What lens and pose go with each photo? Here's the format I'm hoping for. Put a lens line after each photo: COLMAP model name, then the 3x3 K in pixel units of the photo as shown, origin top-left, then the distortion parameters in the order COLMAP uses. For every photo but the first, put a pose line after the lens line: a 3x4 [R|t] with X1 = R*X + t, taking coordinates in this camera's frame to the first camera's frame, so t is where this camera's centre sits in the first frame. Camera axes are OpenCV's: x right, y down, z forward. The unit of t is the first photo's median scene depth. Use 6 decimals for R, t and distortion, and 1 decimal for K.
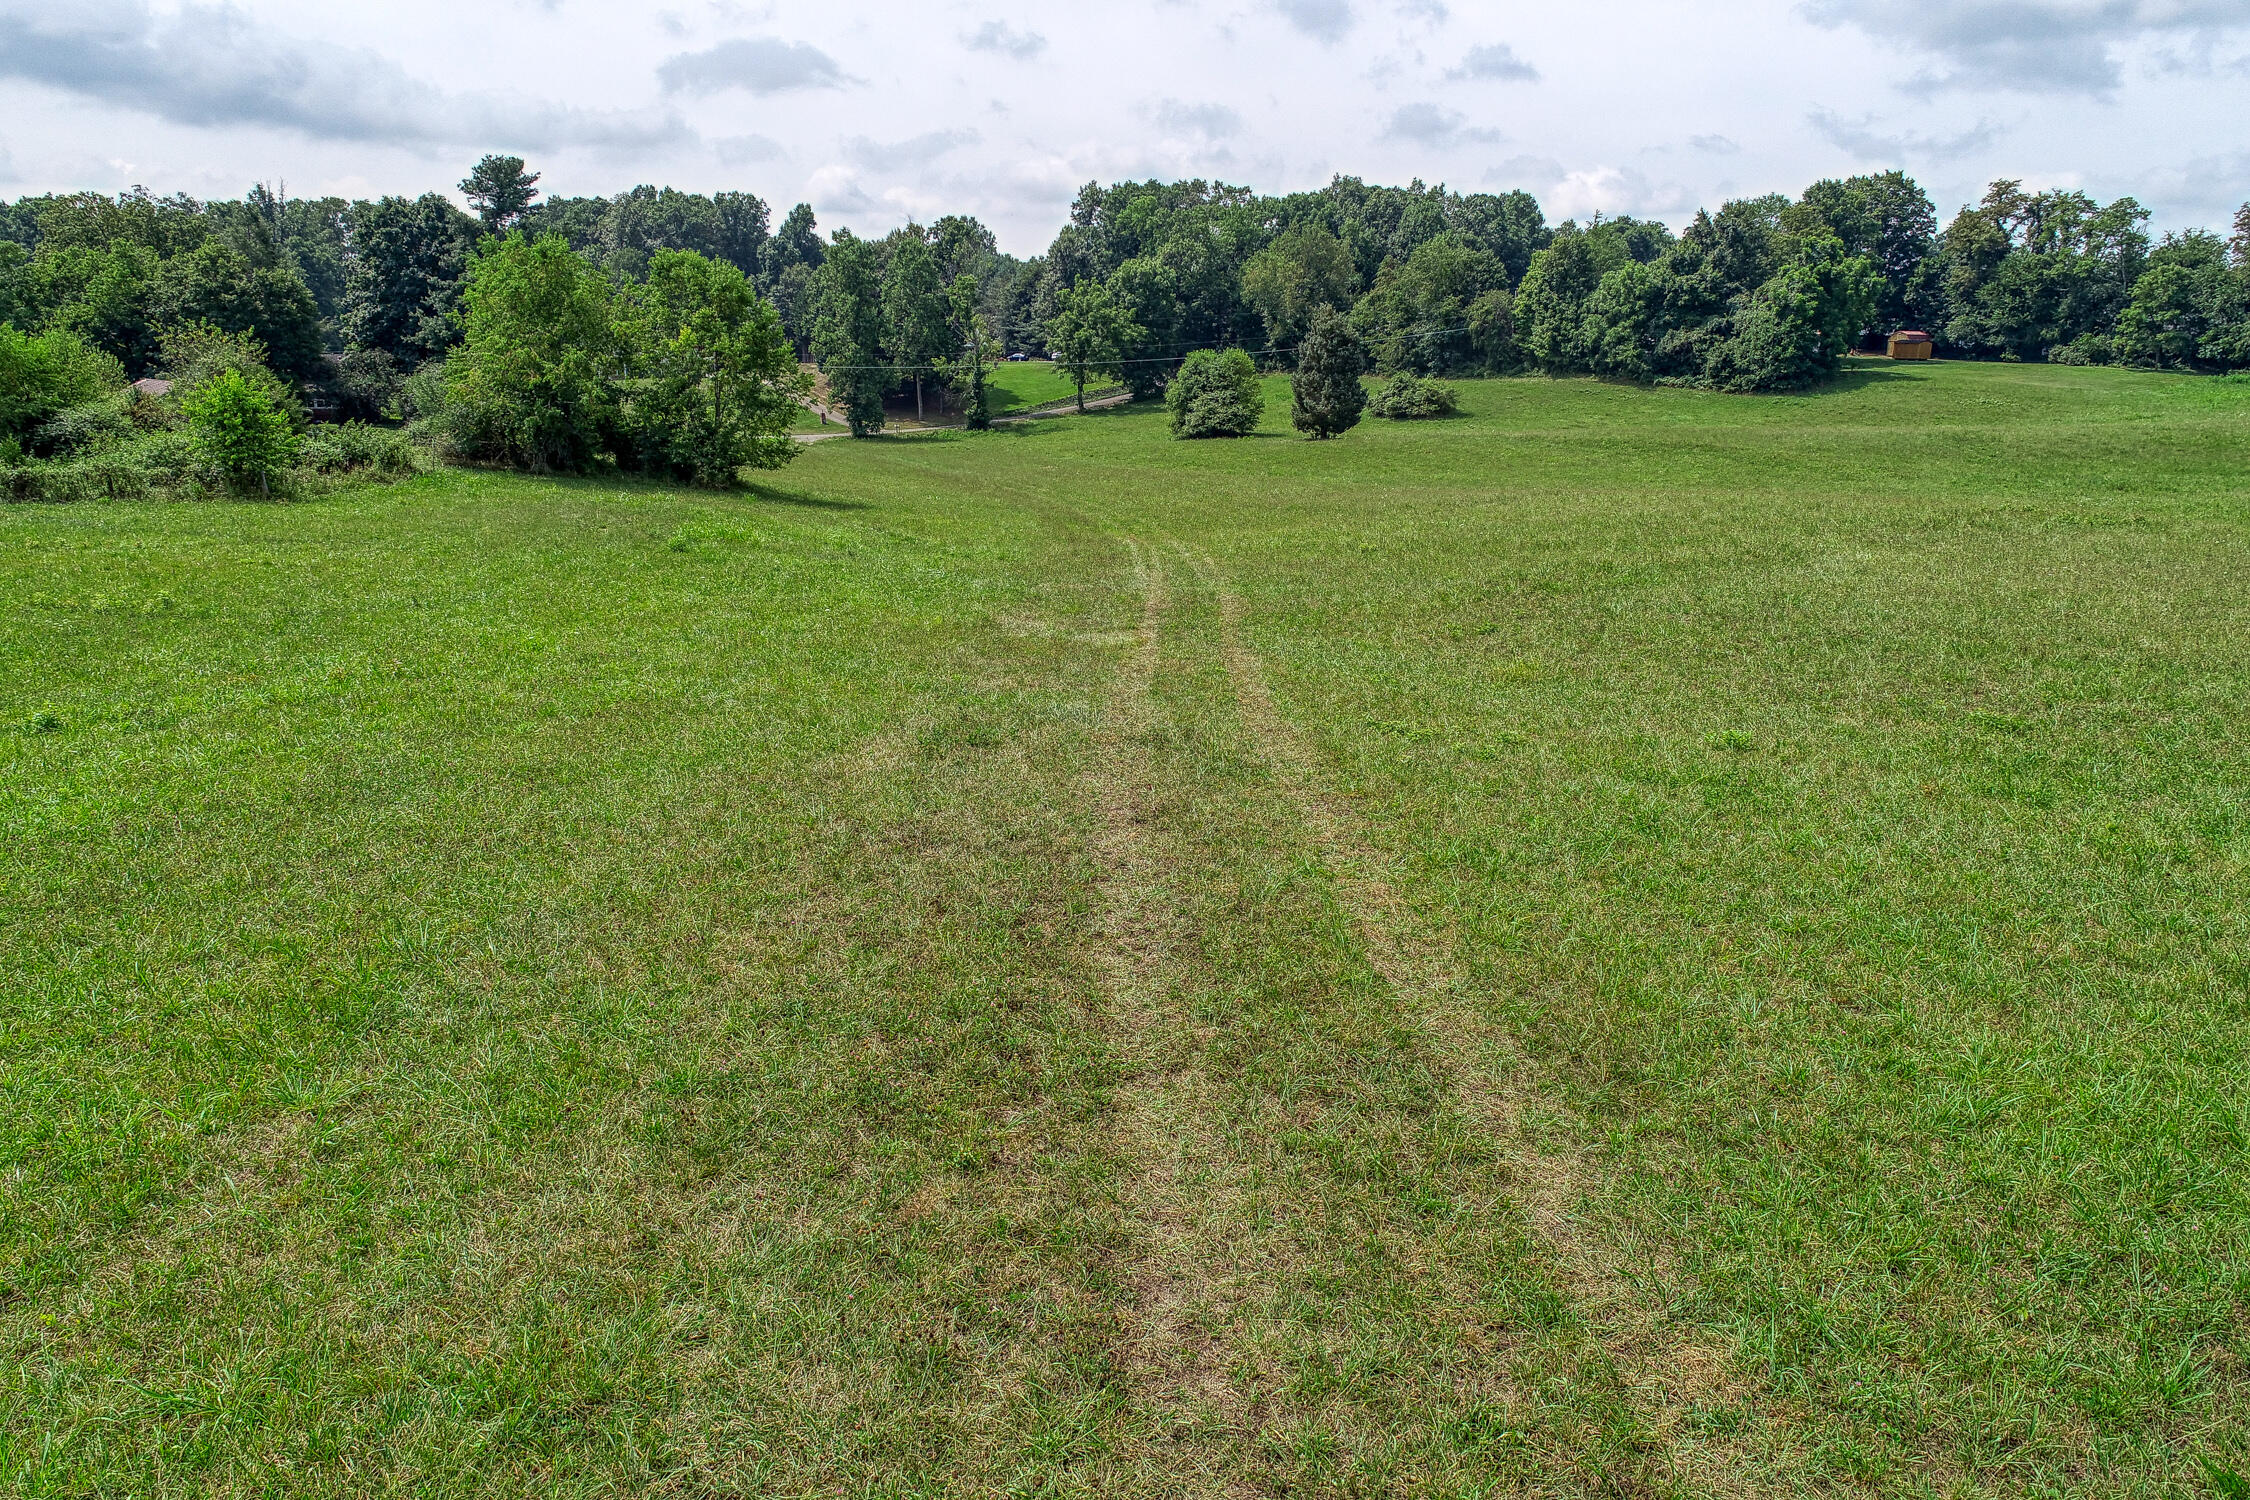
lens RADIAL K [[1505.8, 0, 1131.8], [0, 1505.8, 749.9], [0, 0, 1]] dist [0.000886, 0.002231]
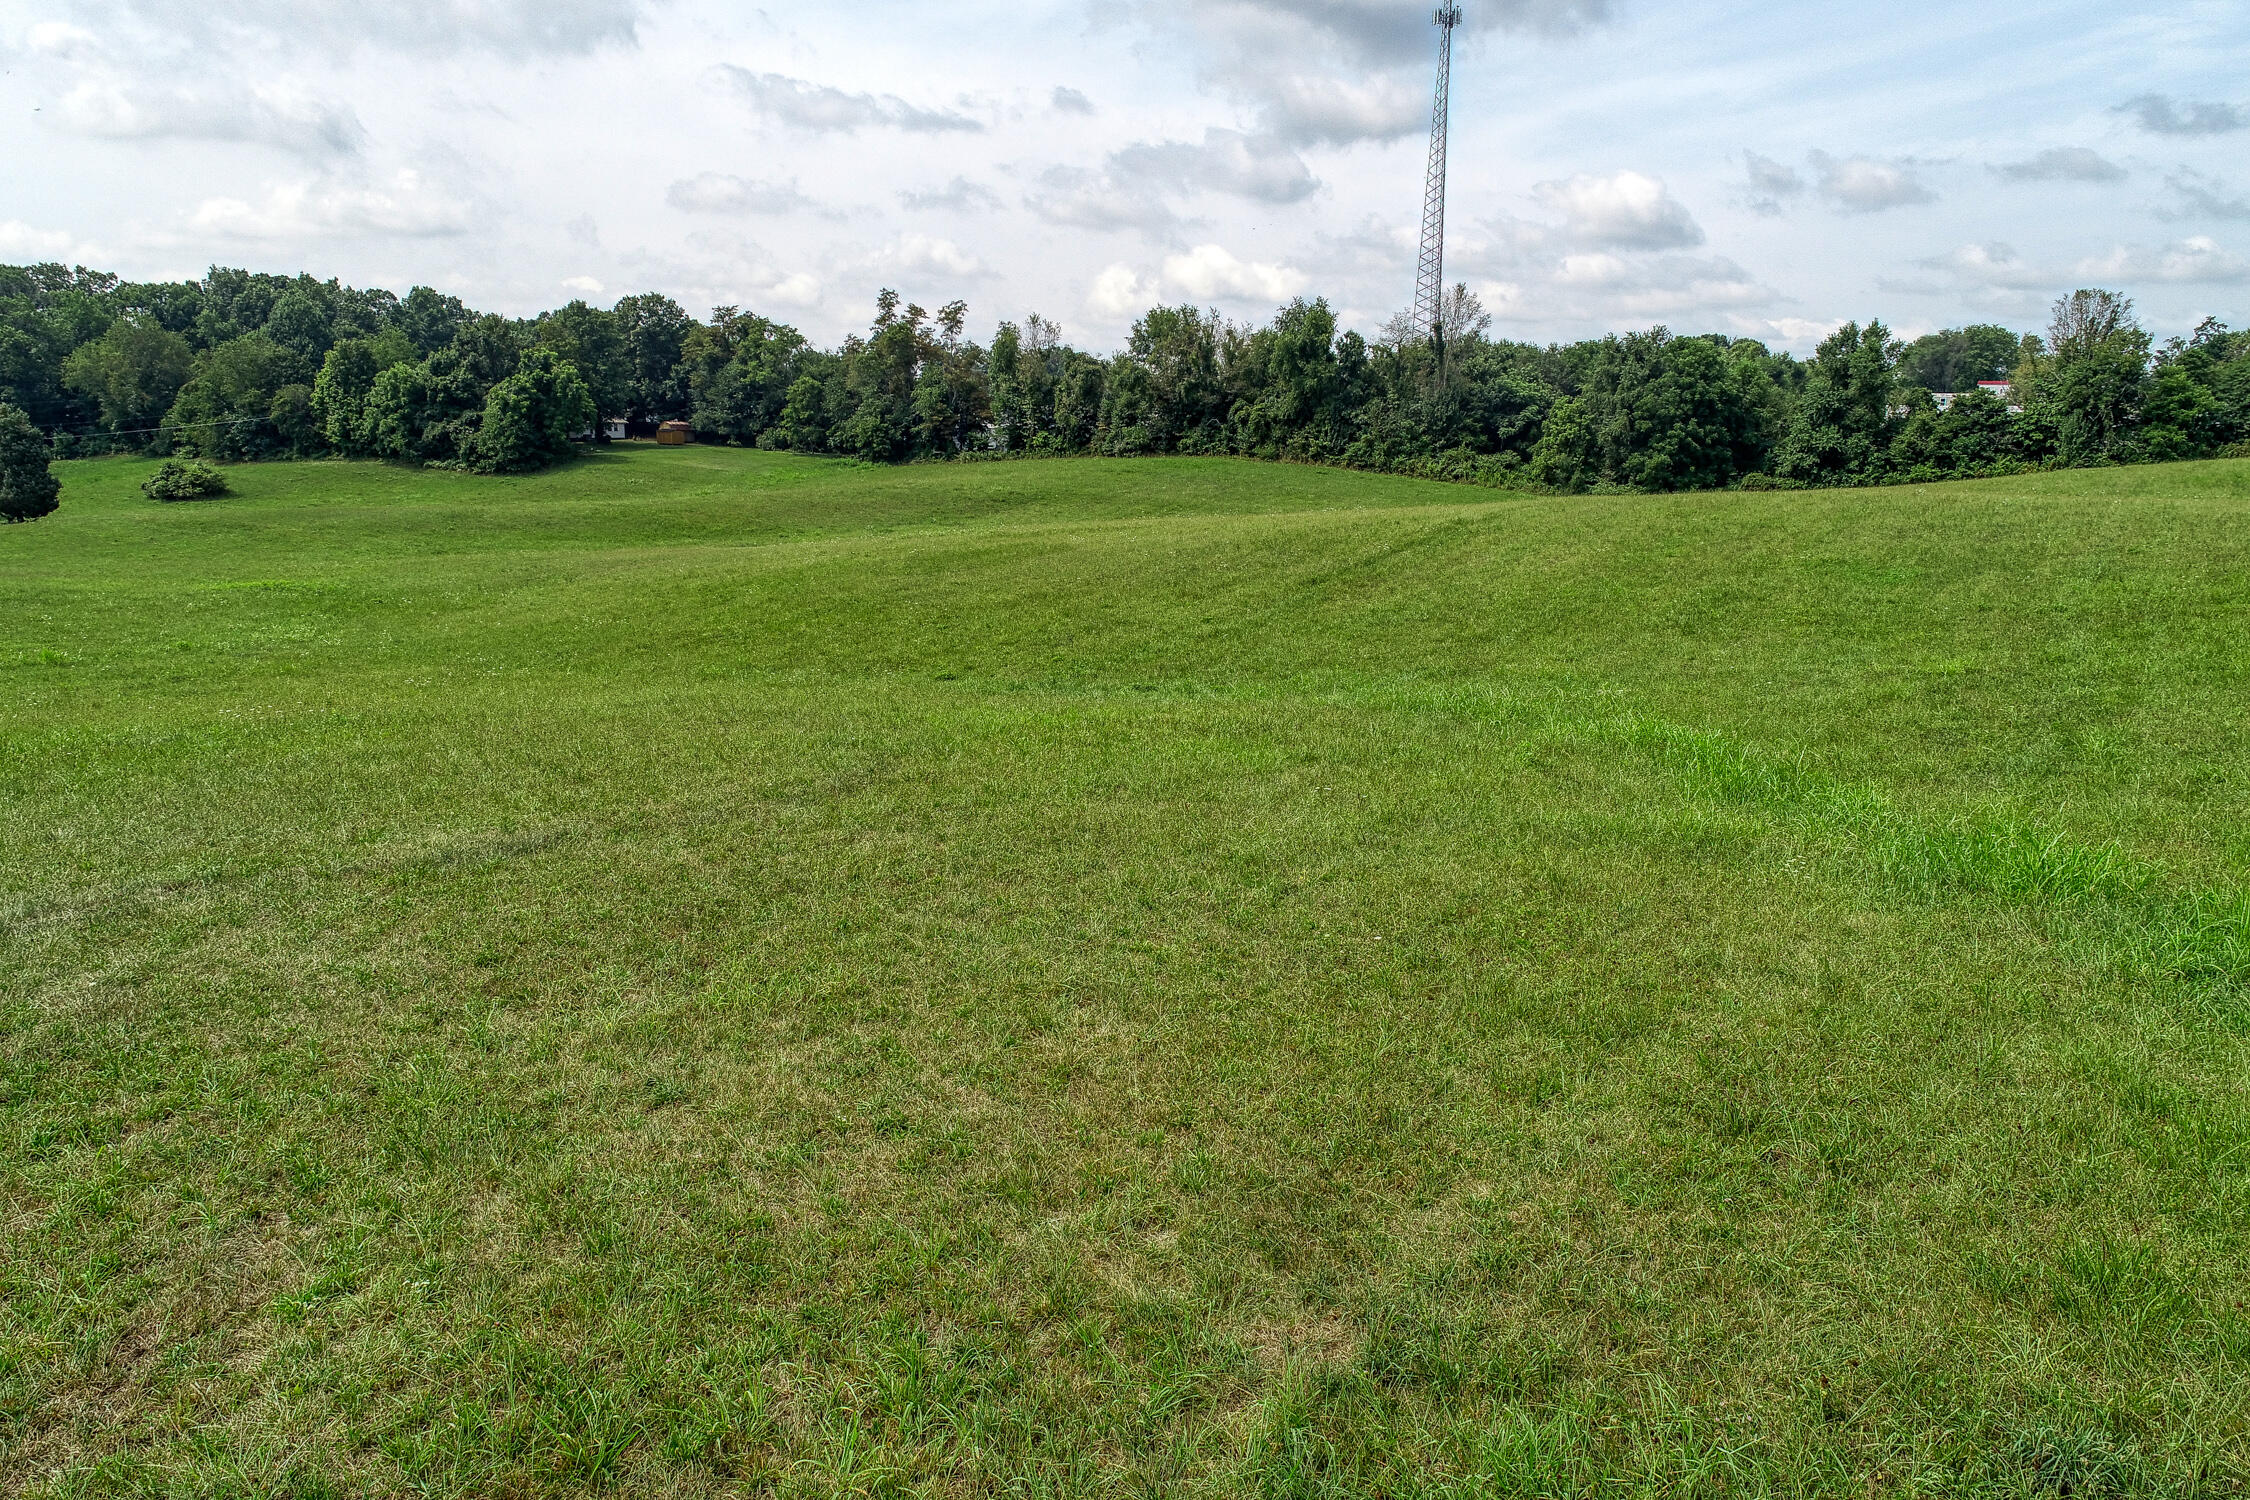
lens RADIAL K [[1505.8, 0, 1118.0], [0, 1505.8, 756.7], [0, 0, 1]] dist [0.000886, 0.002231]
pose [[0.892536, -0.095035, 0.440848, 0.284164], [0.109764, 0.993926, -0.007963, 0.052631], [-0.437414, 0.055497, 0.897546, -0.286140]]
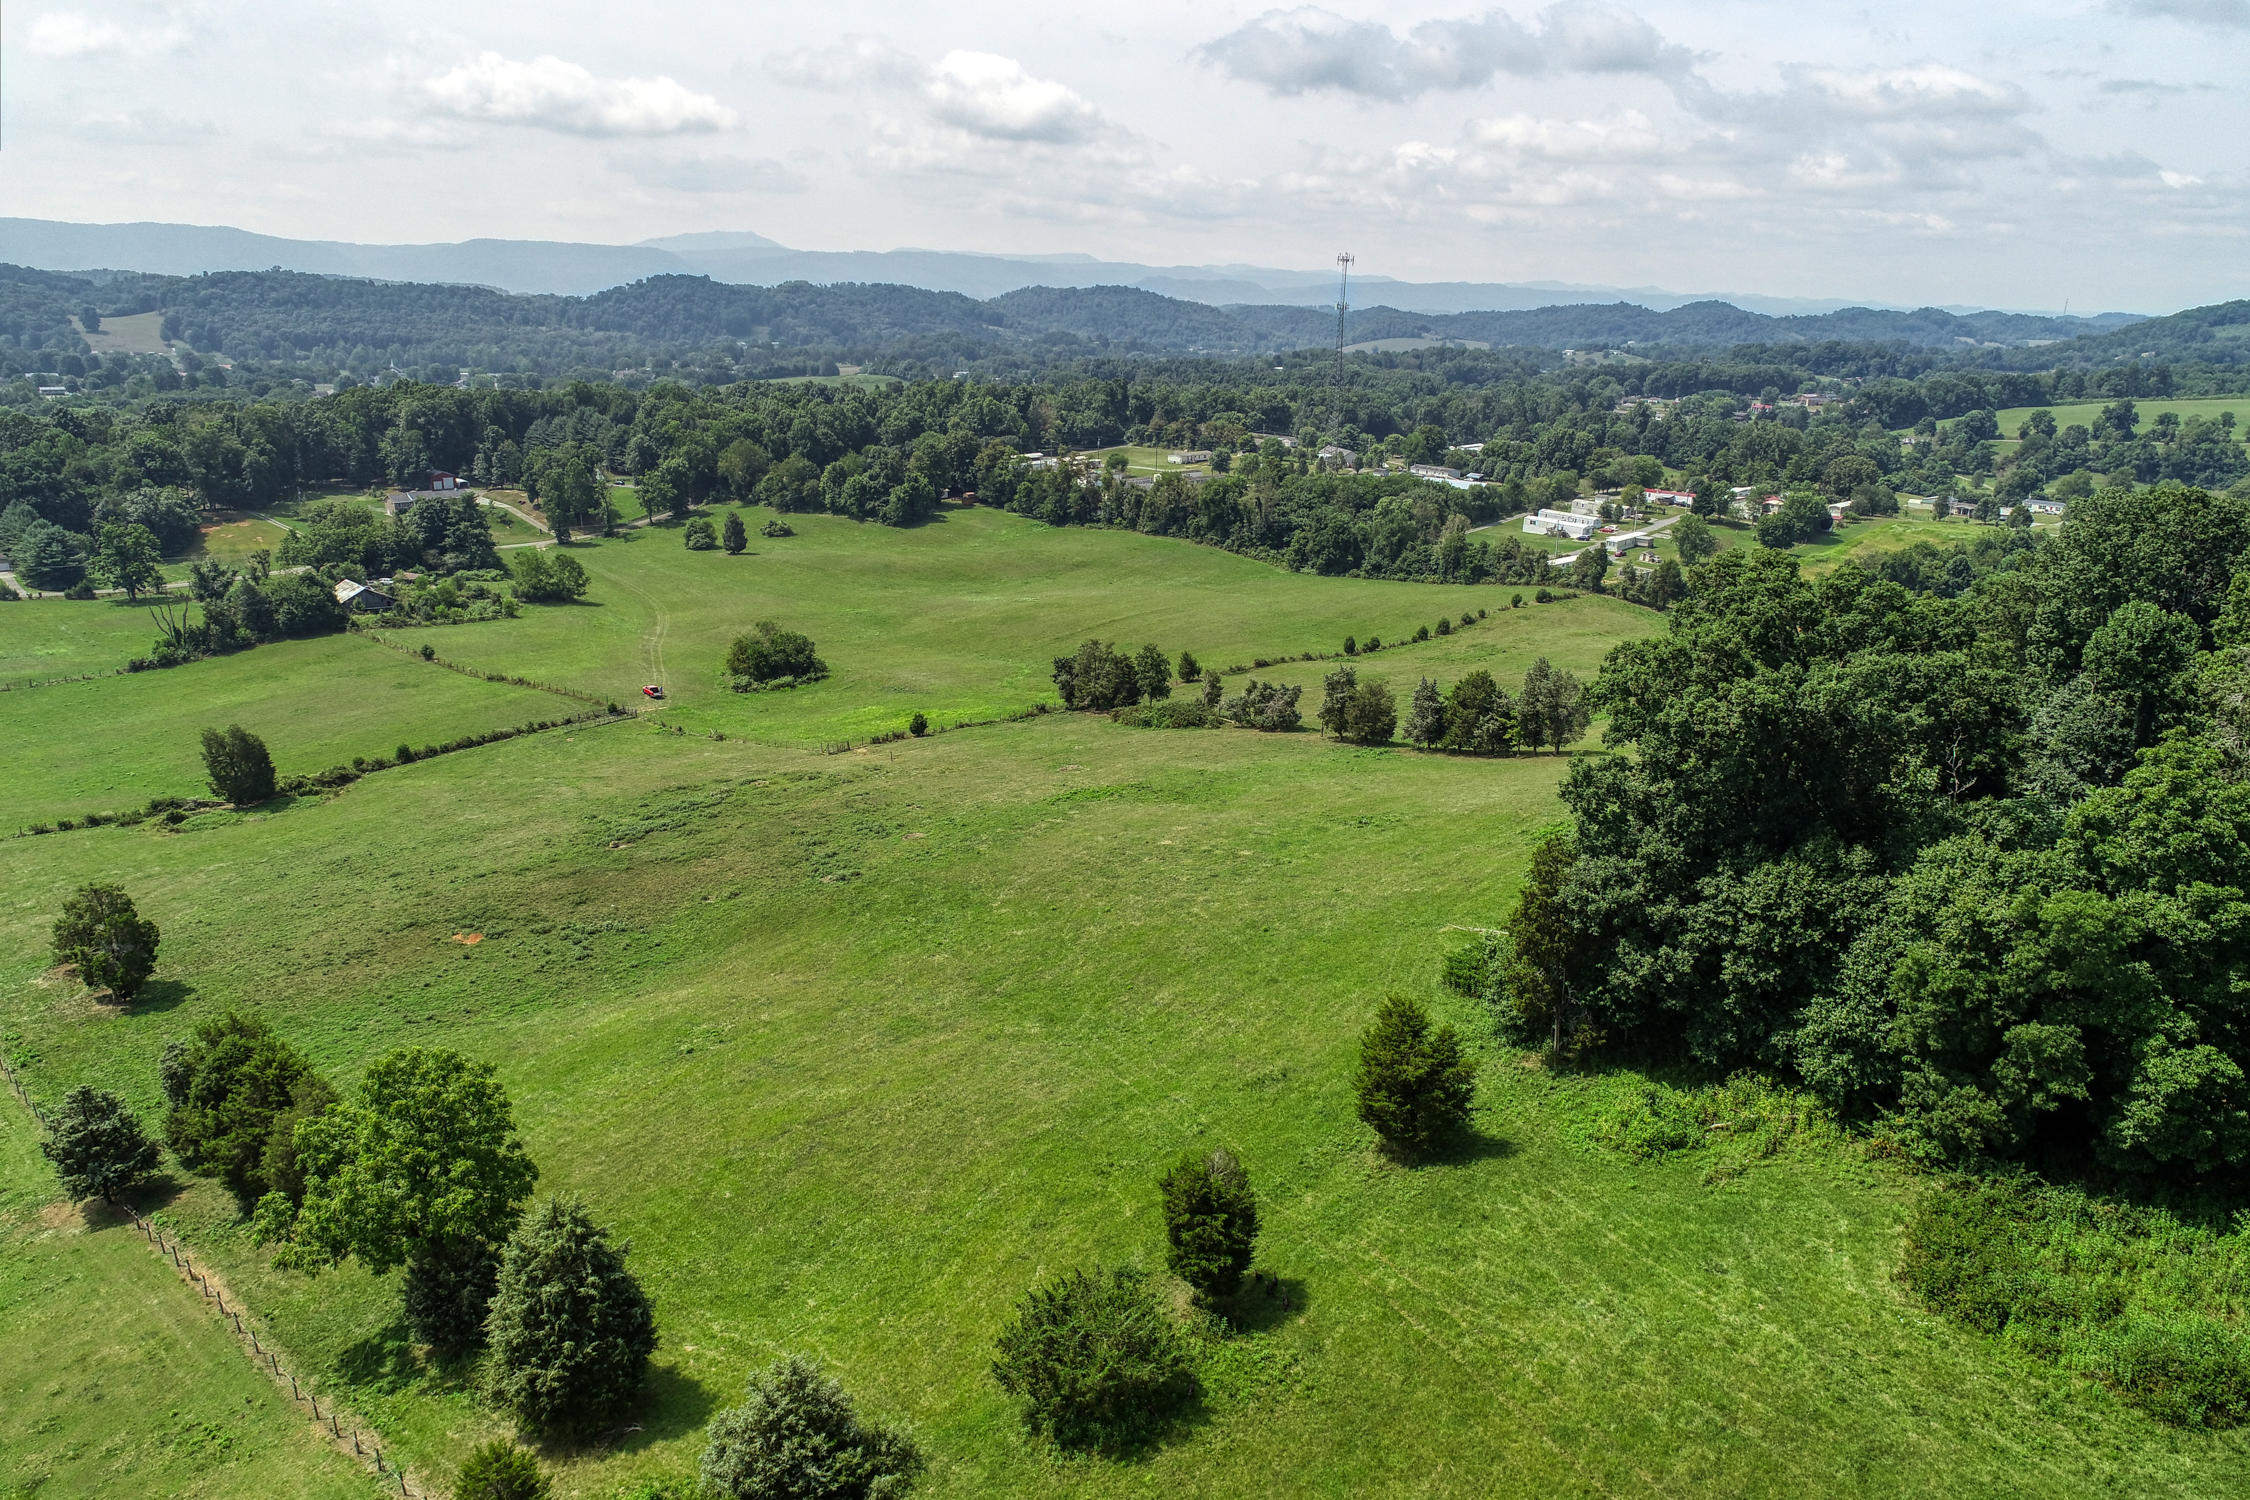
lens RADIAL K [[1505.8, 0, 1130.3], [0, 1505.8, 747.8], [0, 0, 1]] dist [0.000886, 0.002231]
pose [[0.965478, -0.062562, 0.252861, 0.087266], [0.050806, 0.997314, 0.052763, 0.055258], [-0.255483, -0.038094, 0.966063, -1.812179]]
